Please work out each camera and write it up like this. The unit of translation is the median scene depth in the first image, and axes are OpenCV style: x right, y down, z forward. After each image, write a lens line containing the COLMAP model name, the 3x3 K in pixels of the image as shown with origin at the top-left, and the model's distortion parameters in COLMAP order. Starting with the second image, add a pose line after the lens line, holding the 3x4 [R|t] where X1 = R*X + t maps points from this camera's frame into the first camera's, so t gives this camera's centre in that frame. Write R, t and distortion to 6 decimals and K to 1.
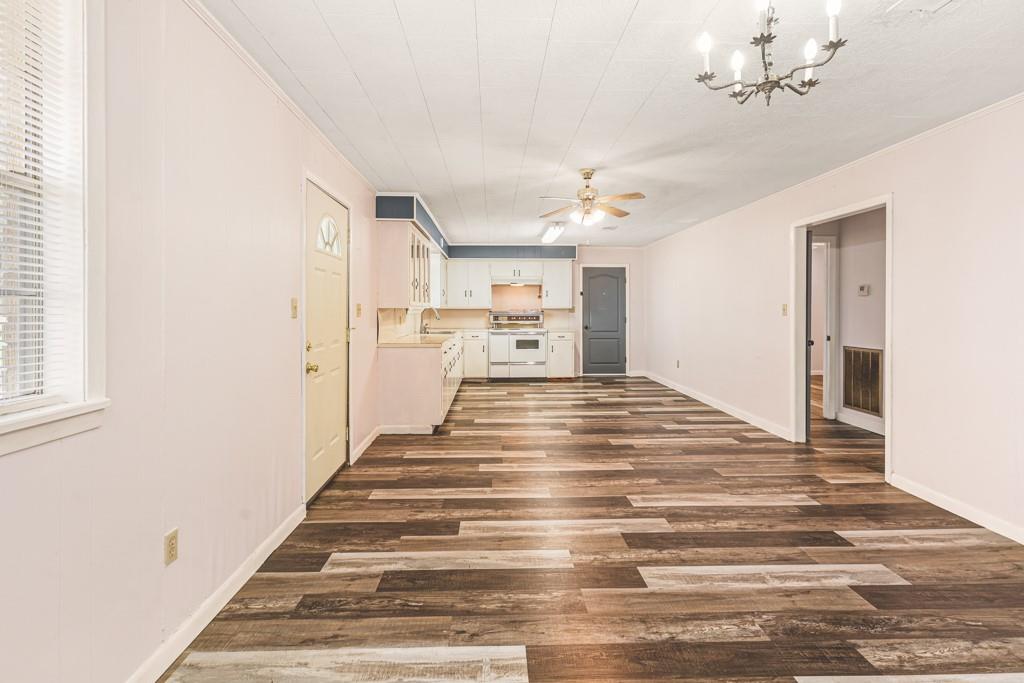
lens RADIAL K [[469.6, 0, 521.5], [0, 469.6, 311.2], [0, 0, 1]] dist [0.004028, -0.001066]
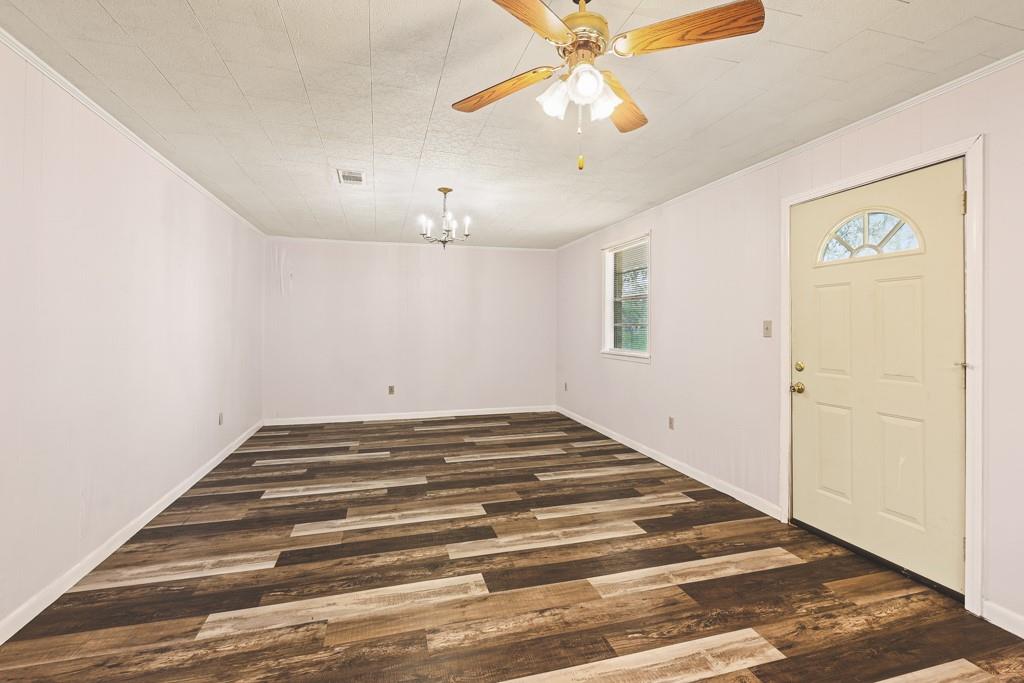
lens RADIAL K [[469.6, 0, 499.2], [0, 469.6, 322.5], [0, 0, 1]] dist [0.004028, -0.001066]
pose [[-0.979554, -0.006155, -0.201087, 0.359536], [-0.004361, 0.999947, -0.009363, -0.008329], [0.201134, -0.008295, -0.979529, 1.733053]]
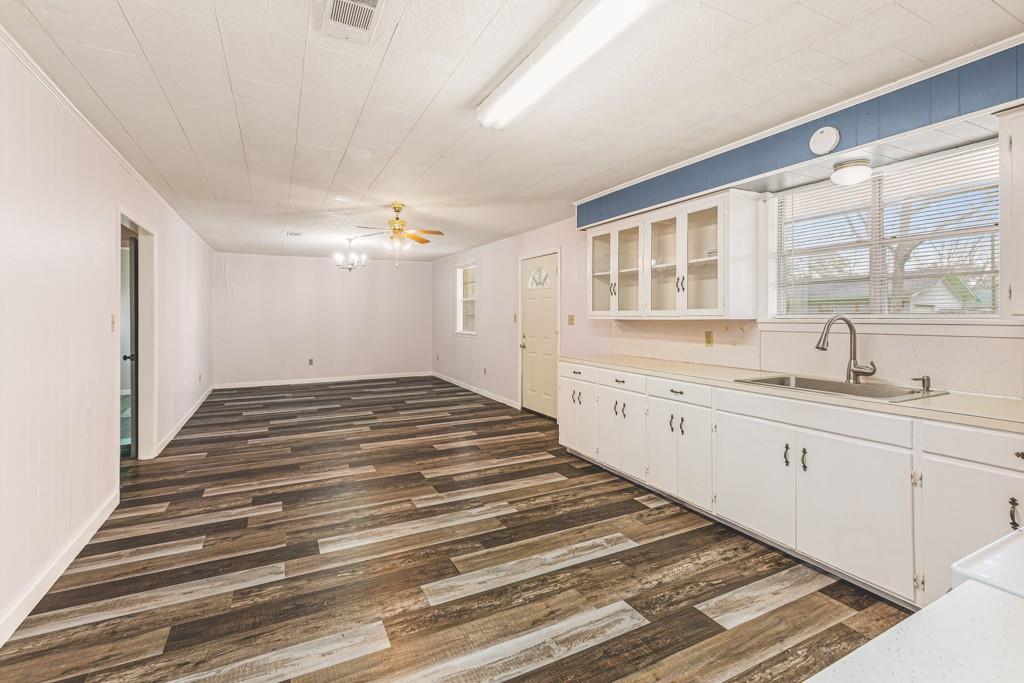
lens RADIAL K [[469.6, 0, 502.5], [0, 469.6, 318.7], [0, 0, 1]] dist [0.004028, -0.001066]
pose [[-0.918319, 0.002813, -0.395831, 0.466707], [-0.000535, 0.999965, 0.008348, -0.021800], [0.395840, 0.007878, -0.918286, 2.754792]]
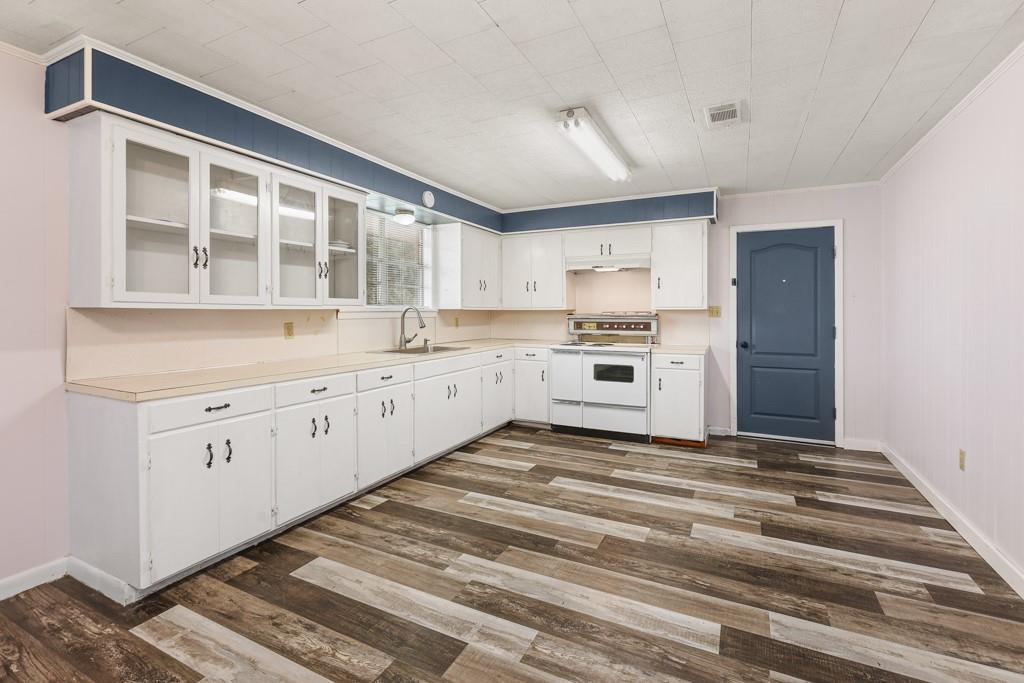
lens RADIAL K [[469.6, 0, 524.2], [0, 469.6, 307.4], [0, 0, 1]] dist [0.004028, -0.001066]
pose [[0.885579, -0.003517, -0.464476, 0.493539], [-0.002238, 0.999927, -0.011839, -0.003485], [0.464484, 0.011524, 0.885507, 1.231657]]
